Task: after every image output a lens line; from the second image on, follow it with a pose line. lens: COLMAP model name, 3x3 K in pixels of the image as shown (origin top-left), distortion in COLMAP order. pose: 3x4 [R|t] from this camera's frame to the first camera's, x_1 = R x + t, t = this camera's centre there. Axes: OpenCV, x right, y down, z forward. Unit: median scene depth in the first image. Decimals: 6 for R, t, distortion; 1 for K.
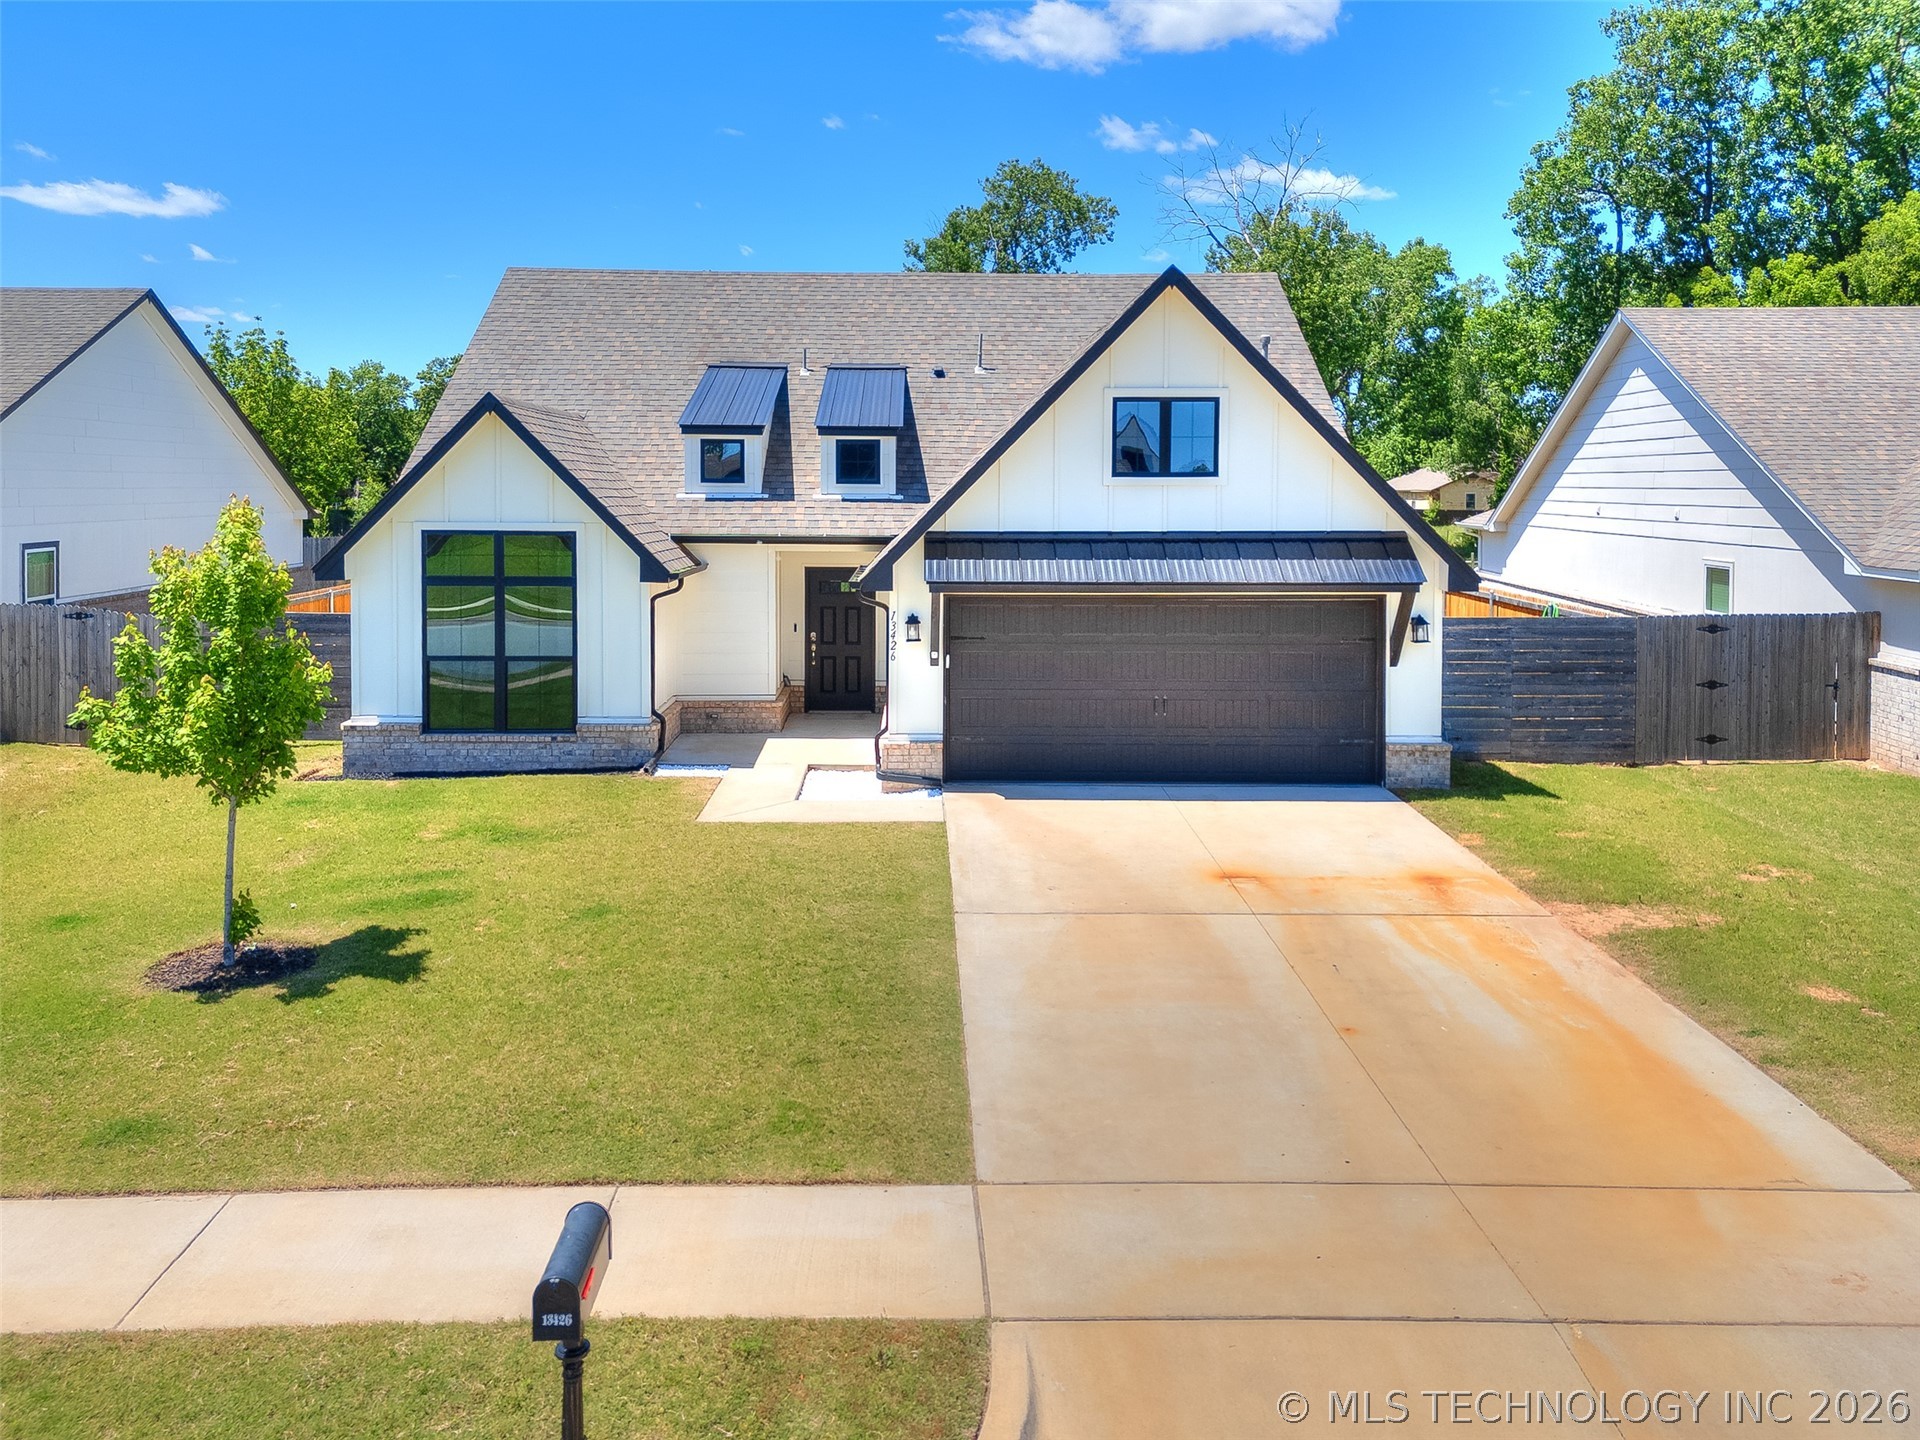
lens RADIAL K [[1725.6, 0, 889.6], [0, 1725.6, 542.3], [0, 0, 1]] dist [0.038648, 0.003492]
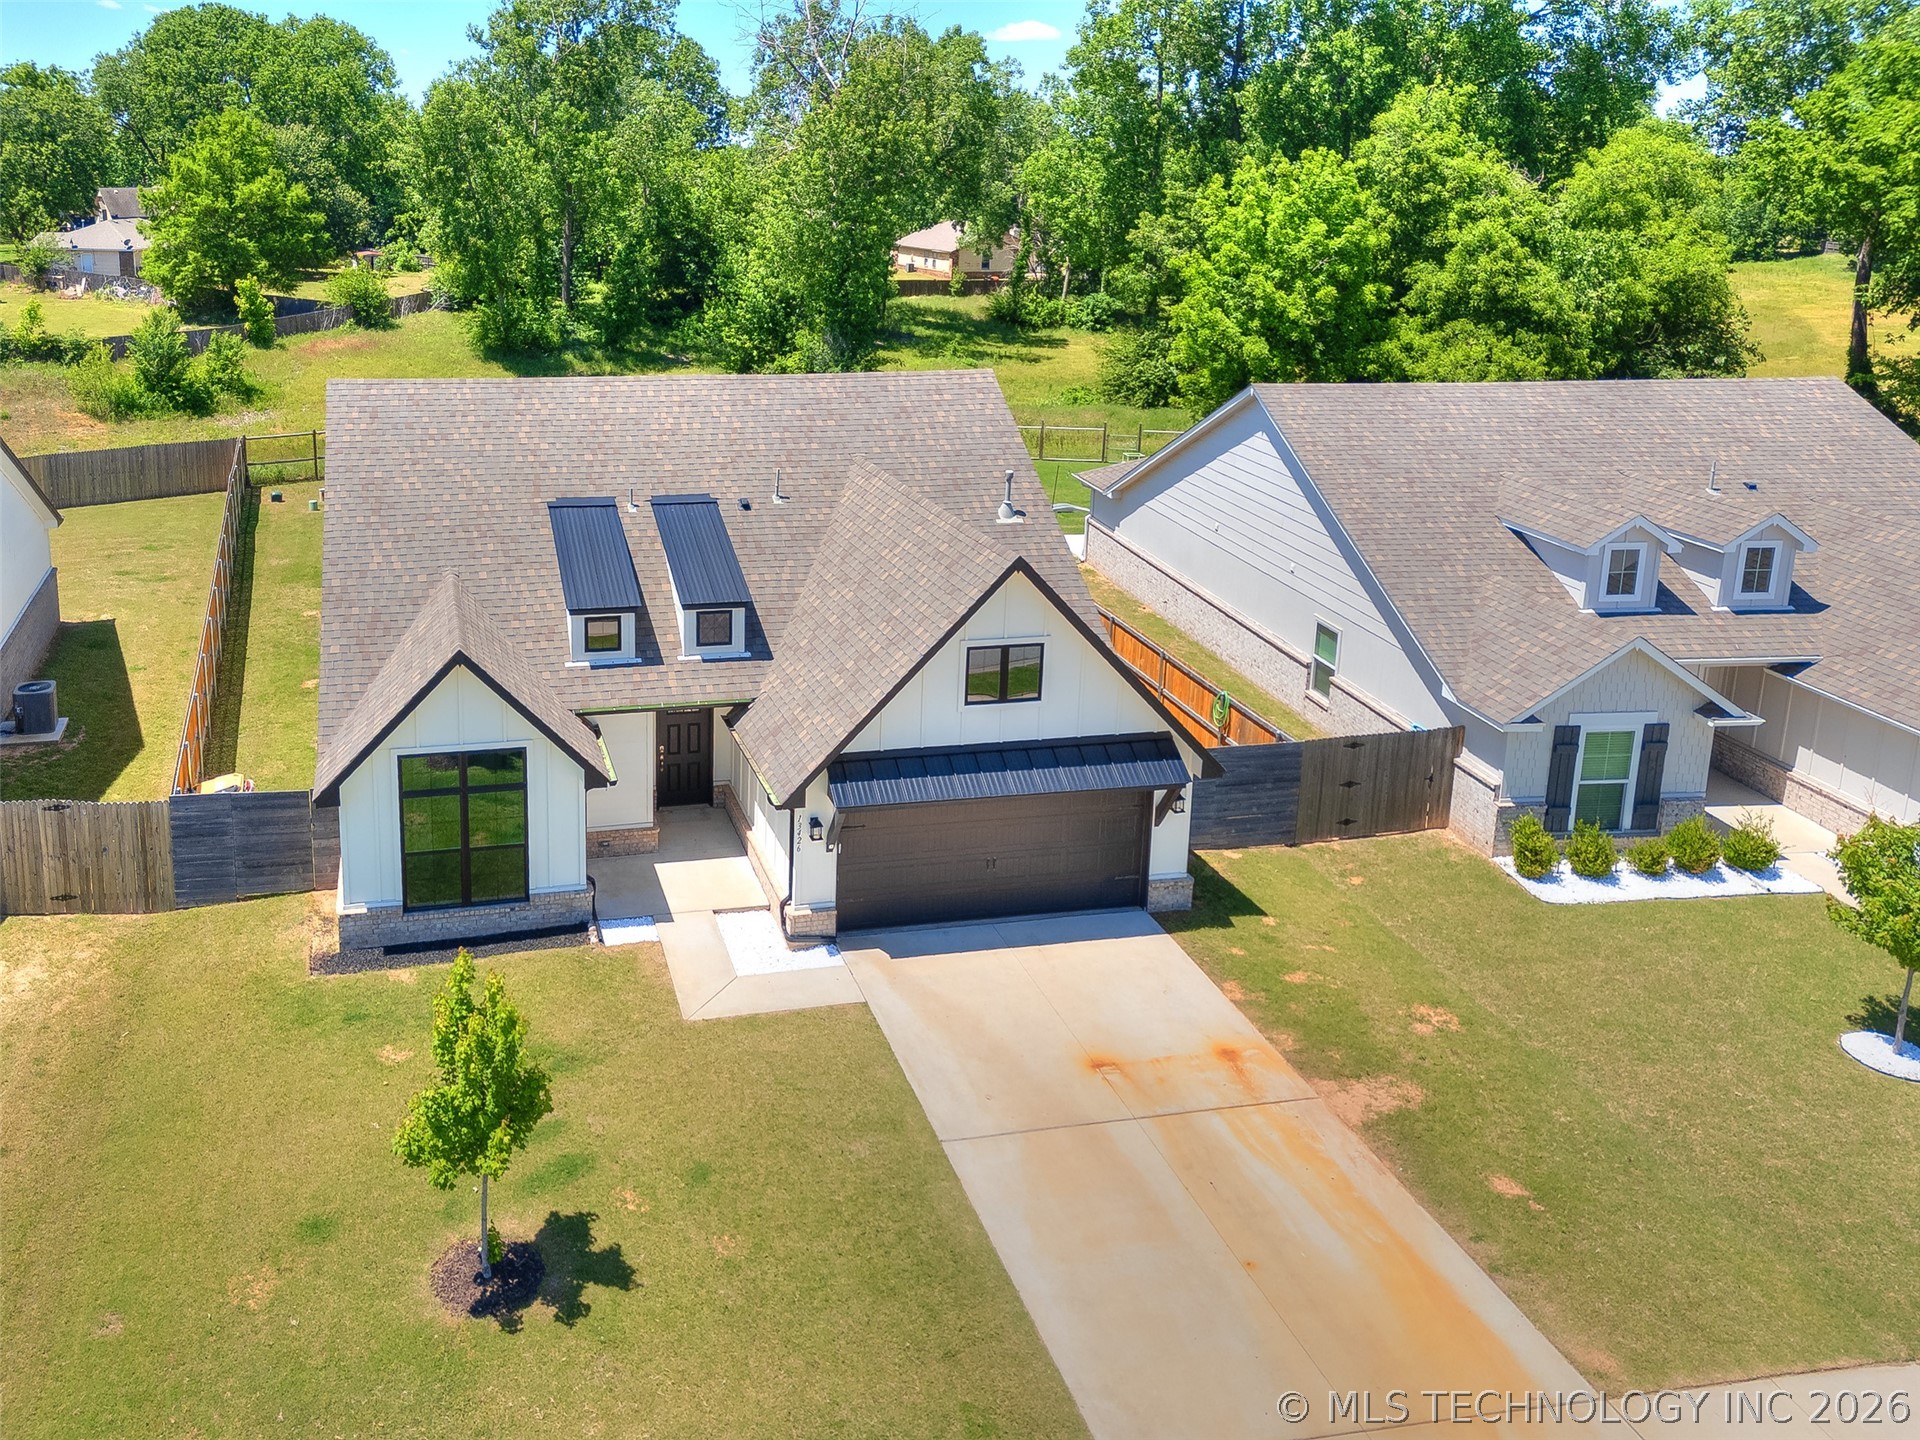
lens RADIAL K [[1779.6, 0, 693.1], [0, 1779.6, 498.4], [0, 0, 1]] dist [0.047959, -0.008453]
pose [[0.977224, -0.041379, 0.208136, -0.319742], [-0.002010, 0.978956, 0.204061, -0.432987], [-0.212200, -0.199832, 0.956576, -0.190550]]
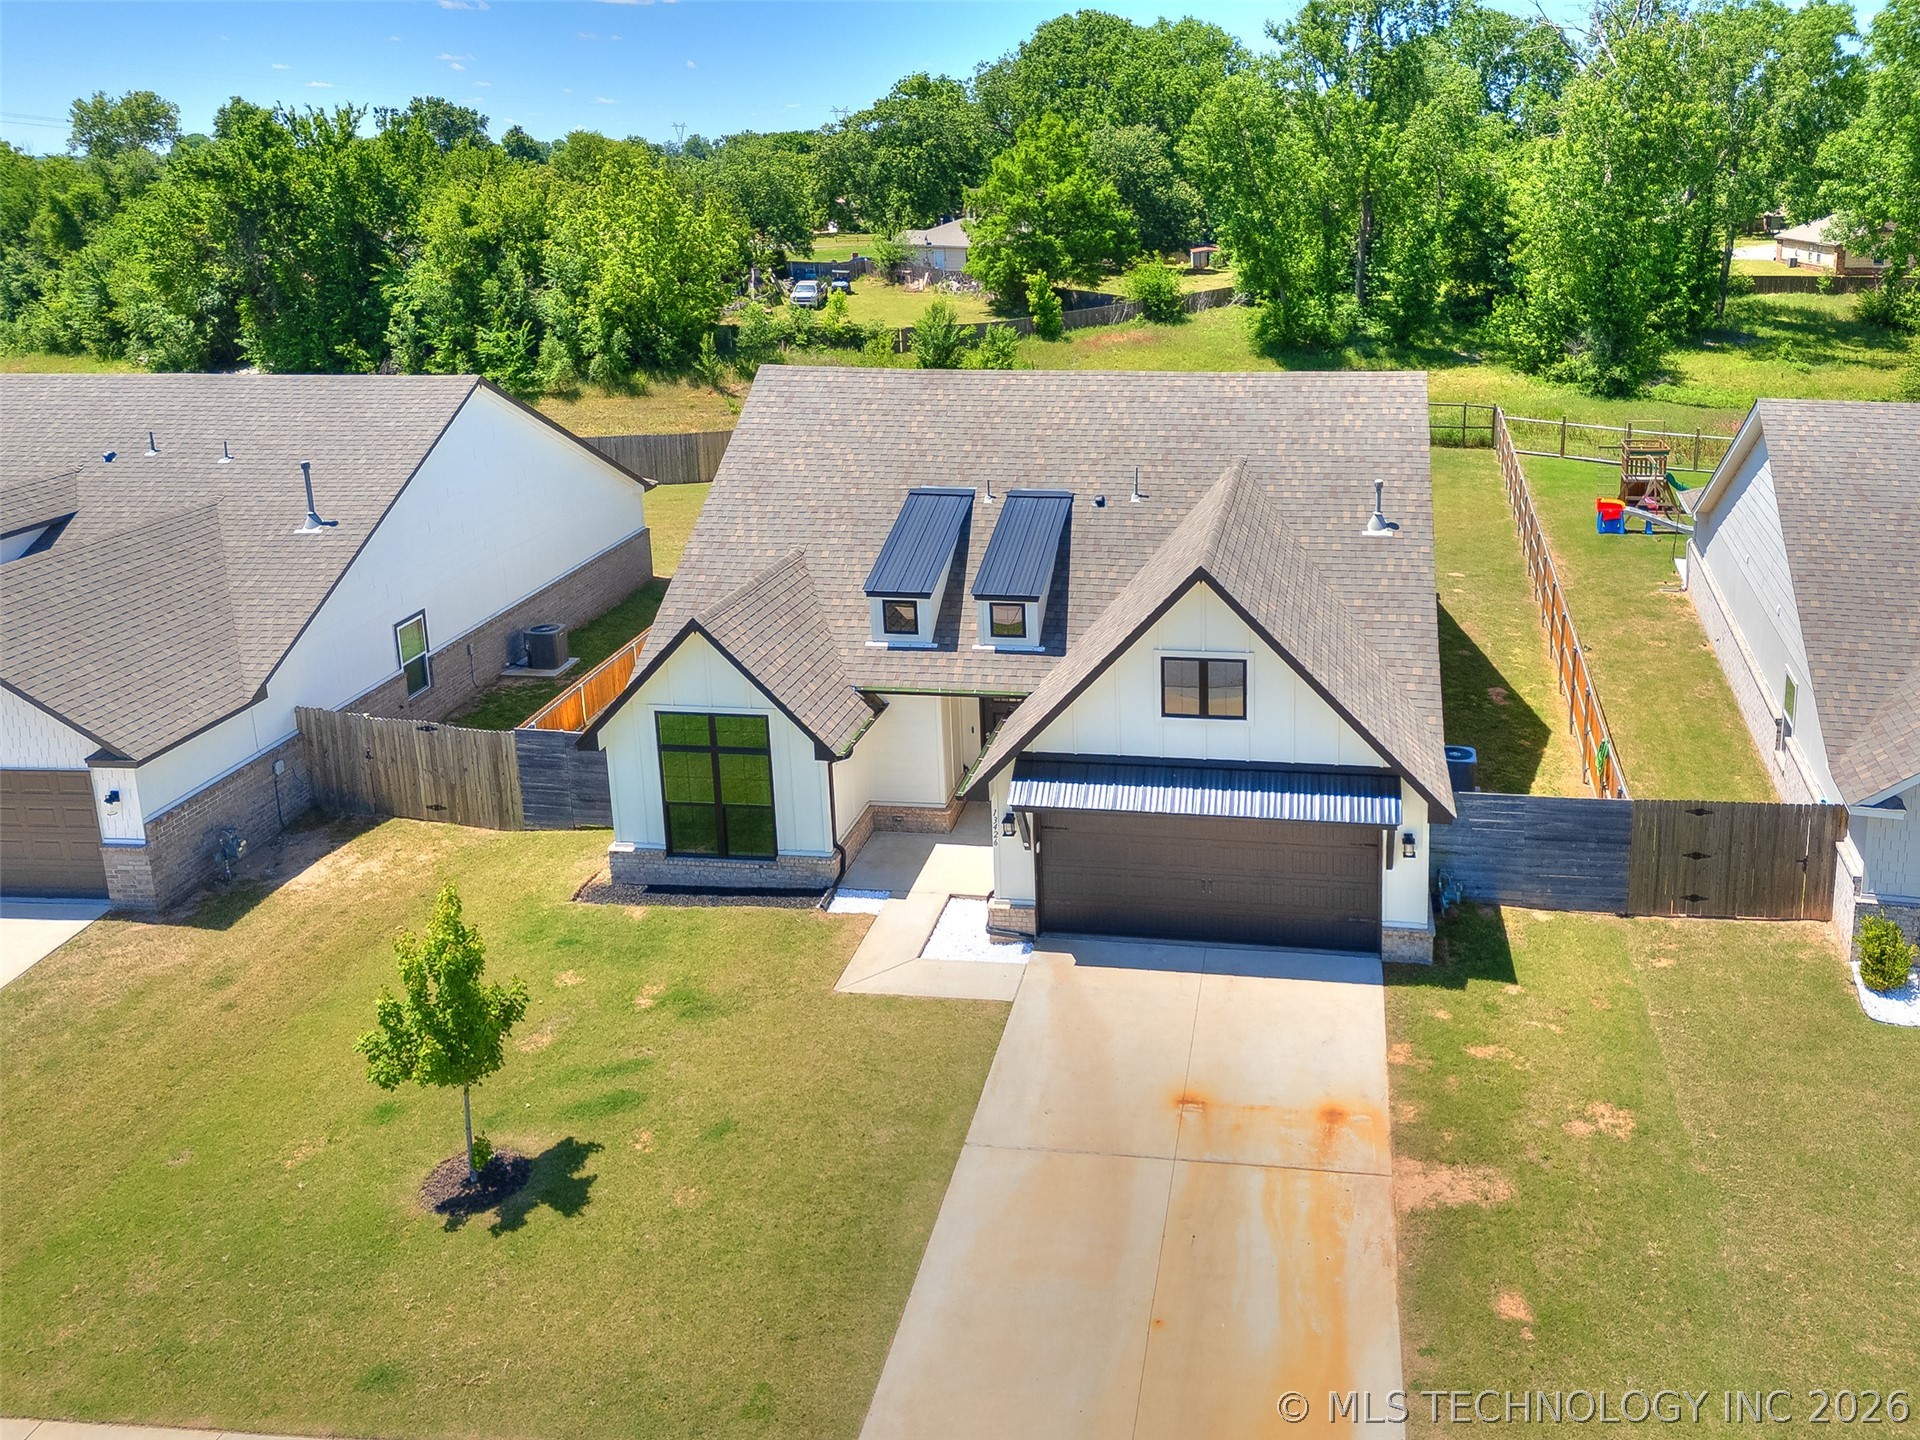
lens RADIAL K [[1760.5, 0, 1066.5], [0, 1760.5, 535.3], [0, 0, 1]] dist [0.083097, -0.104380]
pose [[0.985938, 0.015414, -0.166400, 0.253712], [0.022383, 0.974585, 0.222897, -0.424057], [0.165607, -0.223487, 0.960535, -0.195839]]
